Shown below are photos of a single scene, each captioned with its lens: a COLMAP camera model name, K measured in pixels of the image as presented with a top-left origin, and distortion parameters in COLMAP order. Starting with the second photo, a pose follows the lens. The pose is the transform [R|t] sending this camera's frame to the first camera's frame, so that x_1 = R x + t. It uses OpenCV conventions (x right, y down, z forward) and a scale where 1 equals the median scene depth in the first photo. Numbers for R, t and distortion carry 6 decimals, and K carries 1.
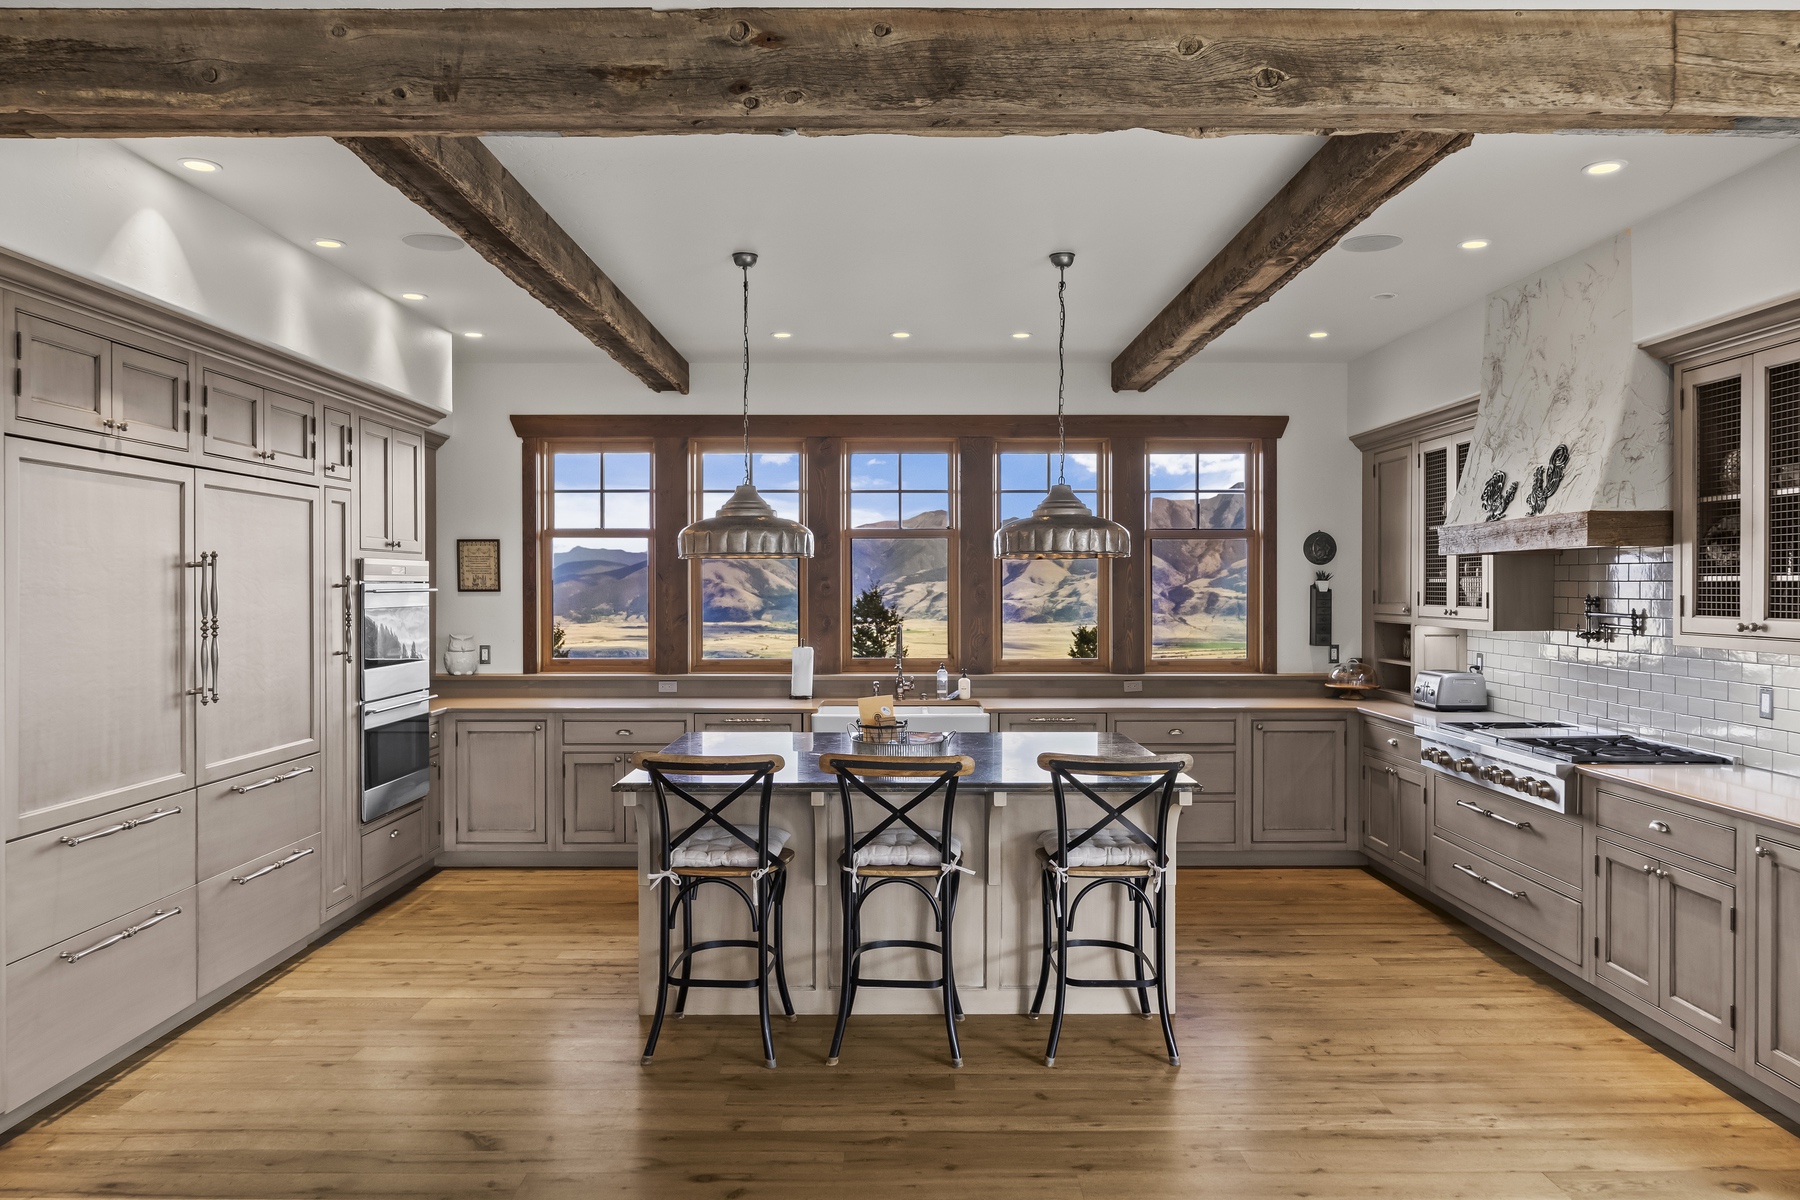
lens RADIAL K [[1178.6, 0, 902.4], [0, 1178.6, 594.6], [0, 0, 1]] dist [-0.002778, 0.000724]
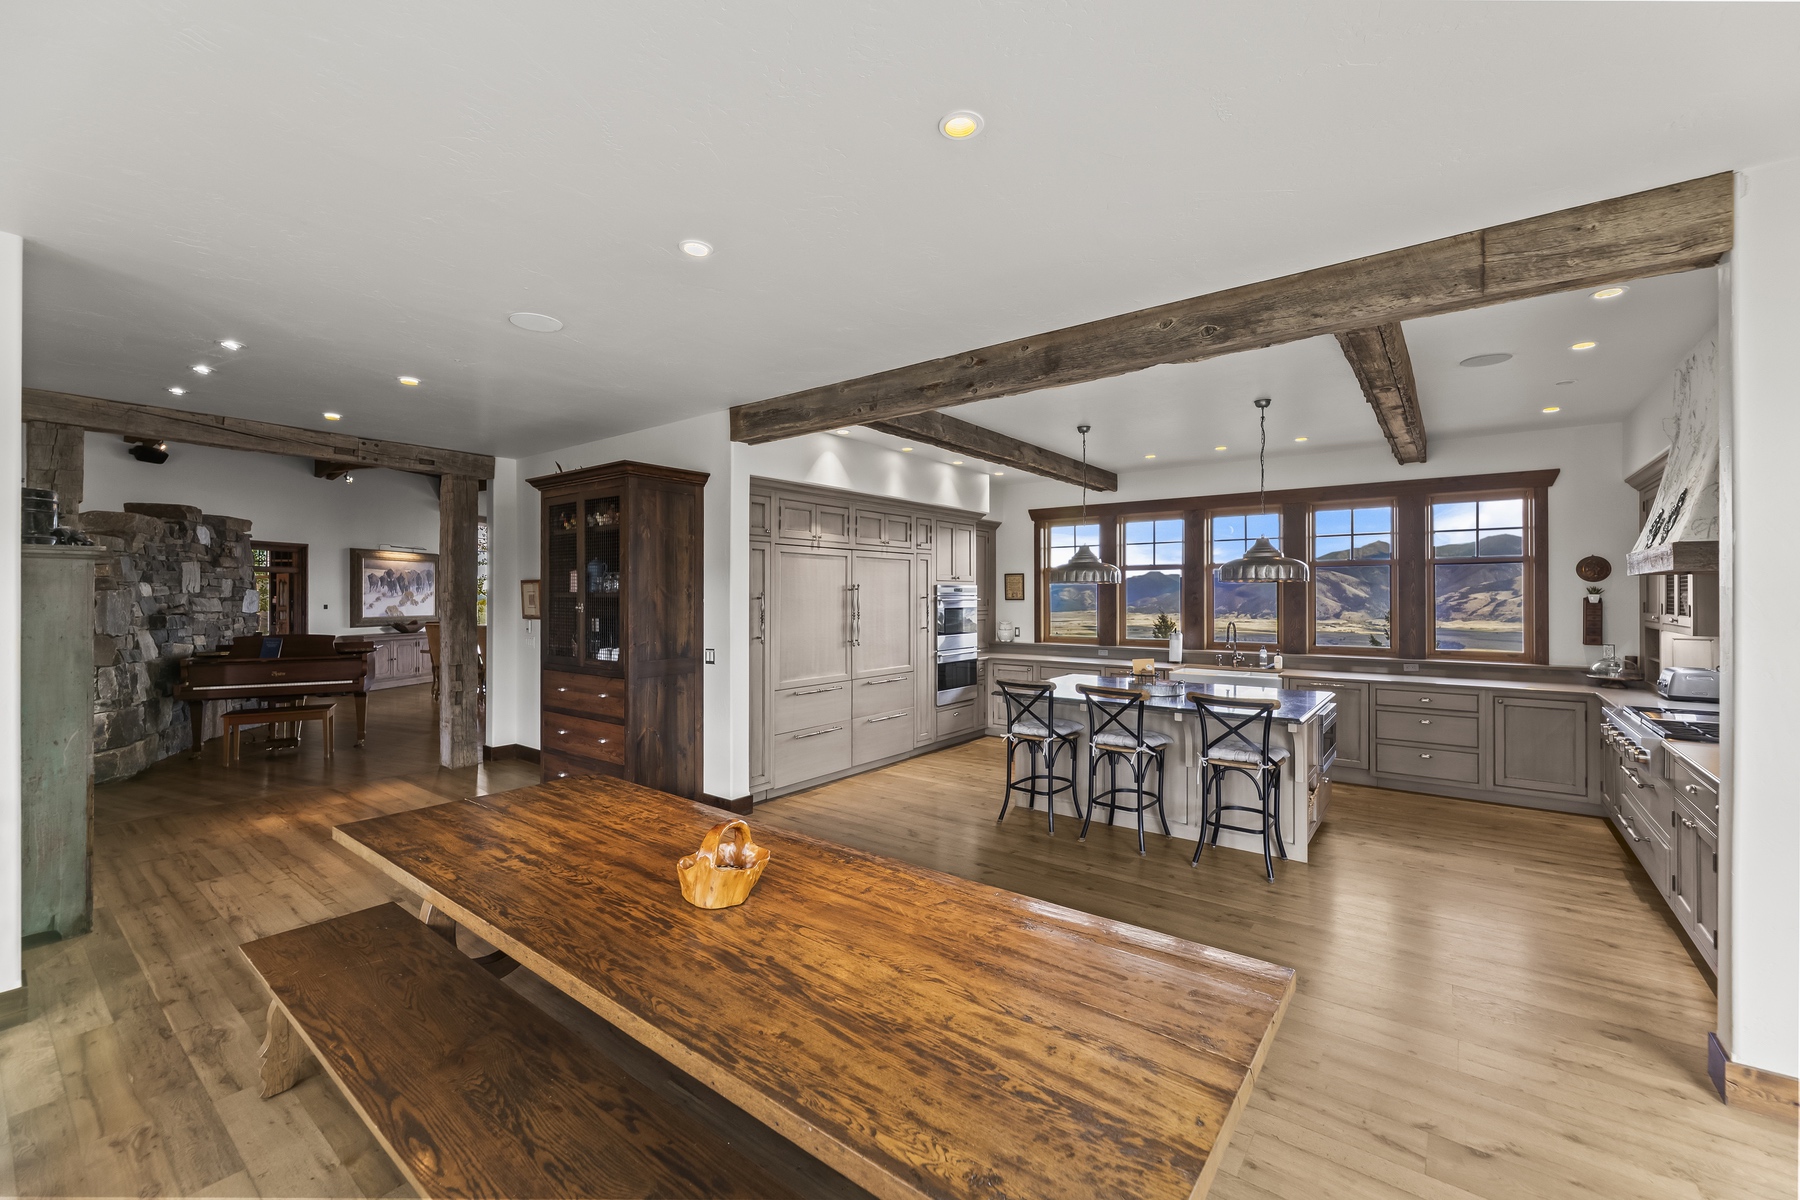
lens RADIAL K [[731.8, 0, 912.0], [0, 731.8, 597.7], [0, 0, 1]] dist [-0.002601, 0.000374]
pose [[0.795189, 0.002425, -0.606357, 0.411350], [-0.004156, 0.999990, -0.001450, -0.006480], [0.606348, 0.003673, 0.795191, -0.134889]]
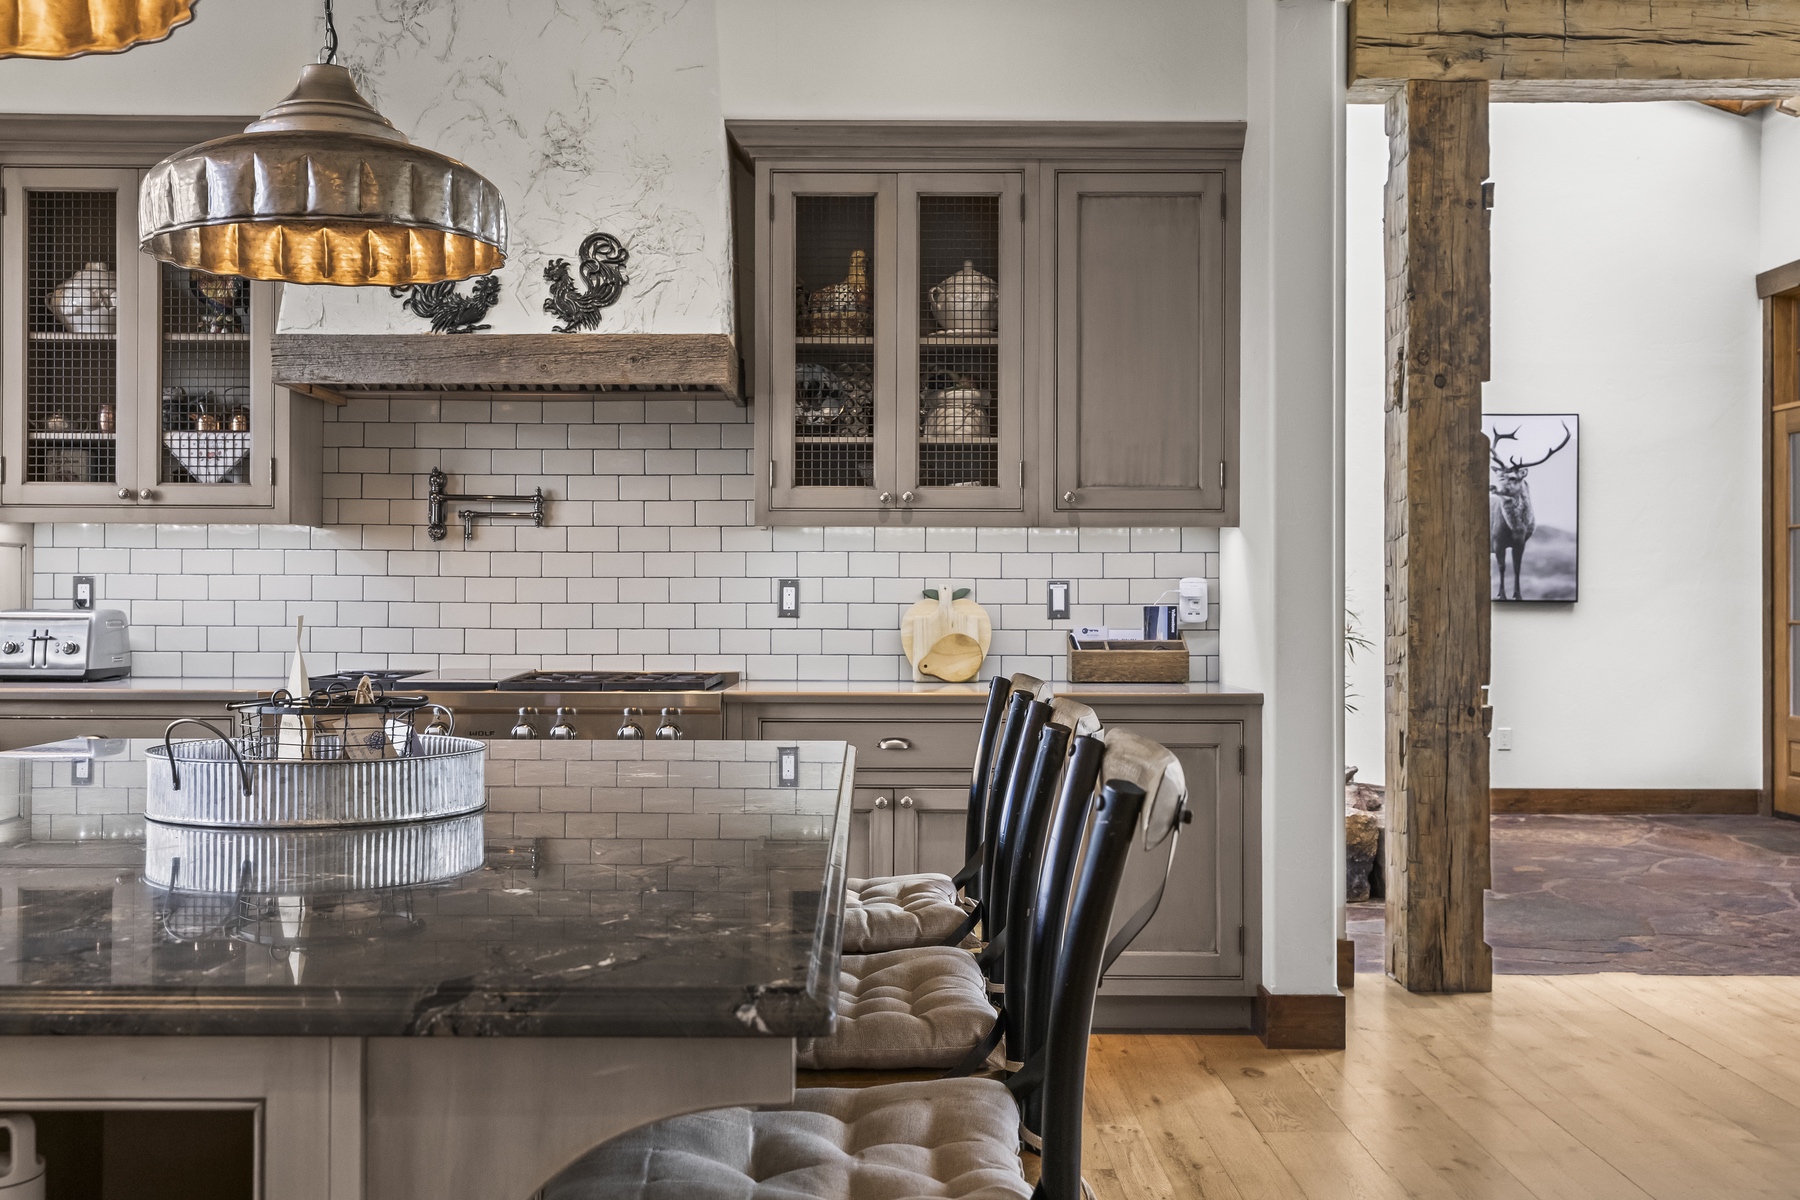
lens RADIAL K [[1817.7, 0, 874.0], [0, 1817.7, 591.8], [0, 0, 1]] dist [0.019216, 0.000000]
pose [[0.005413, 0.003008, 0.999981, -0.527380], [0.005503, 0.999980, -0.003037, 0.090307], [-0.999970, 0.005519, 0.005396, 0.919597]]
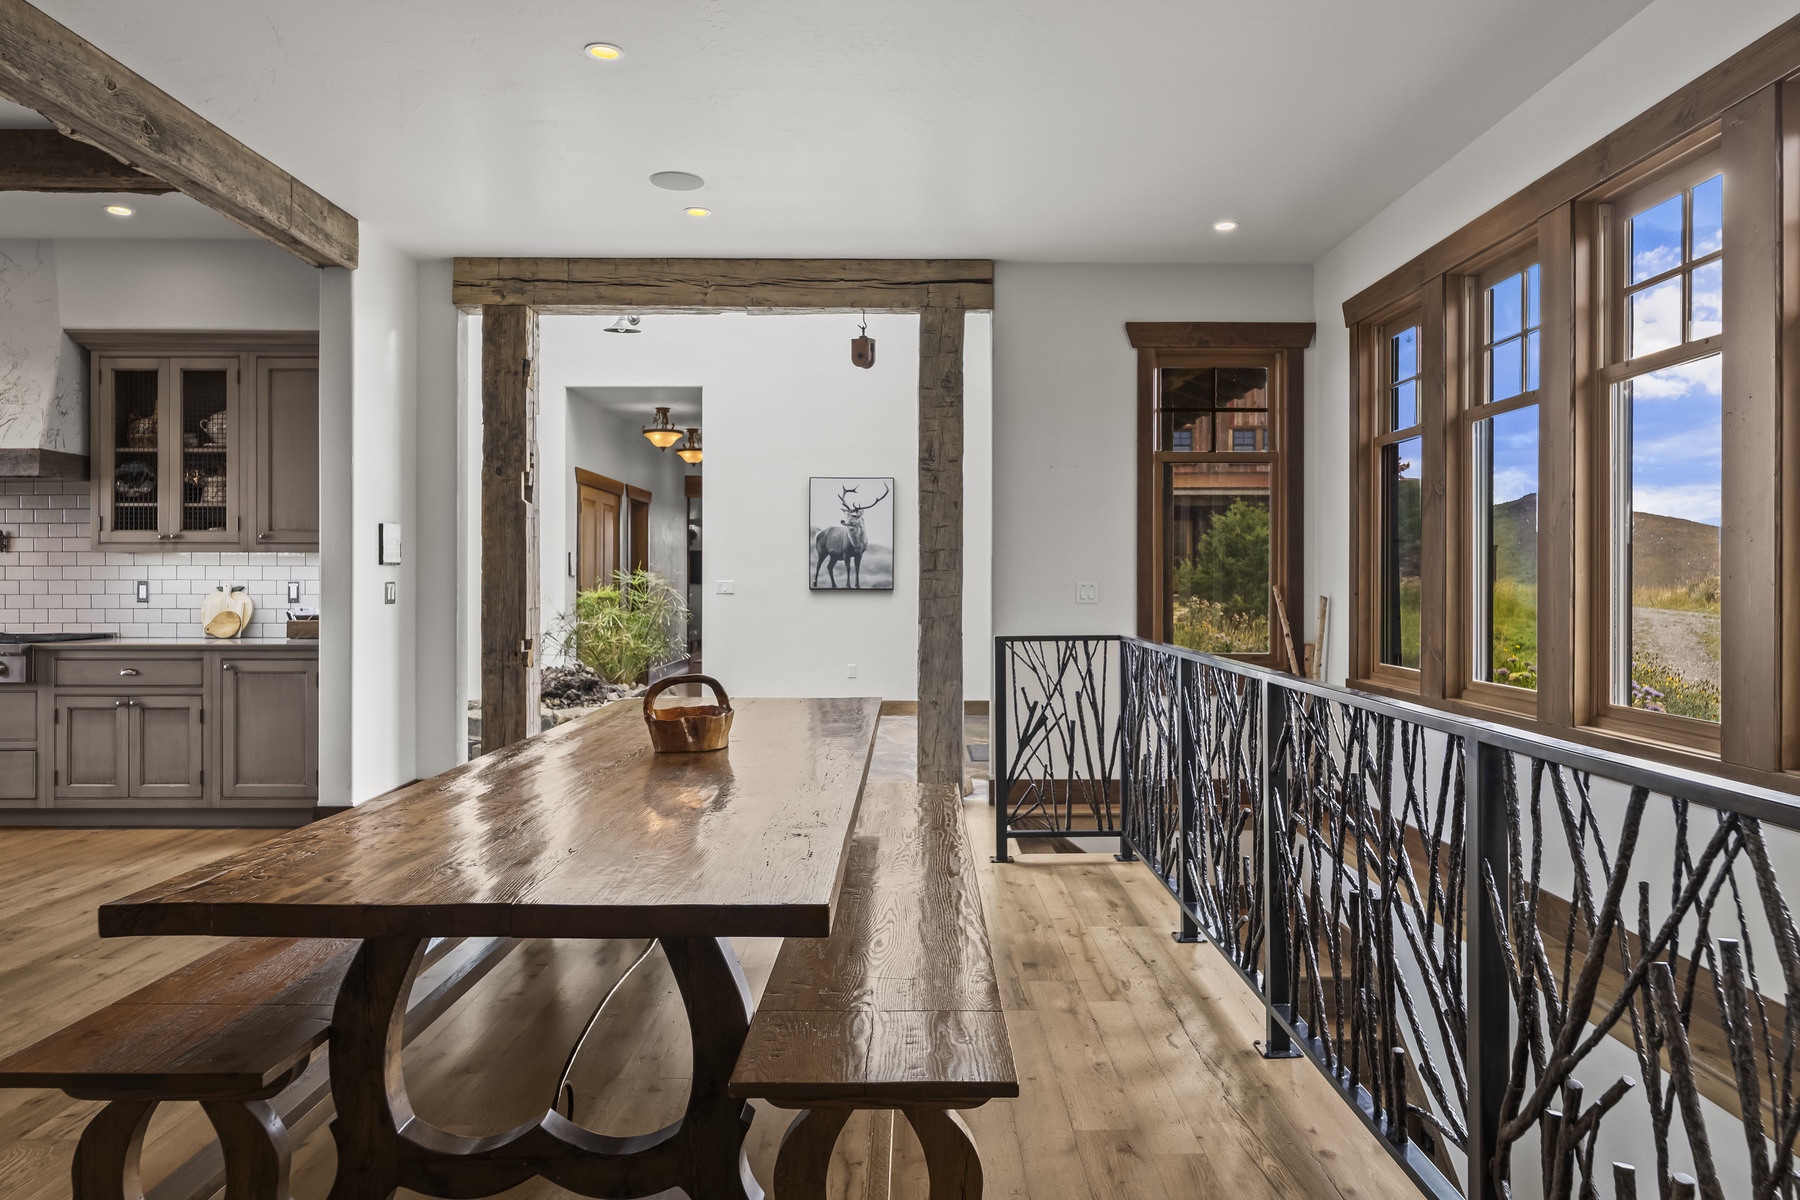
lens RADIAL K [[1178.6, 0, 918.4], [0, 1178.6, 580.1], [0, 0, 1]] dist [-0.002778, 0.000724]
pose [[-0.006353, 0.000782, 0.999980, -0.740567], [0.006986, 0.999975, -0.000738, 0.084140], [-0.999955, 0.006981, -0.006358, 0.034628]]
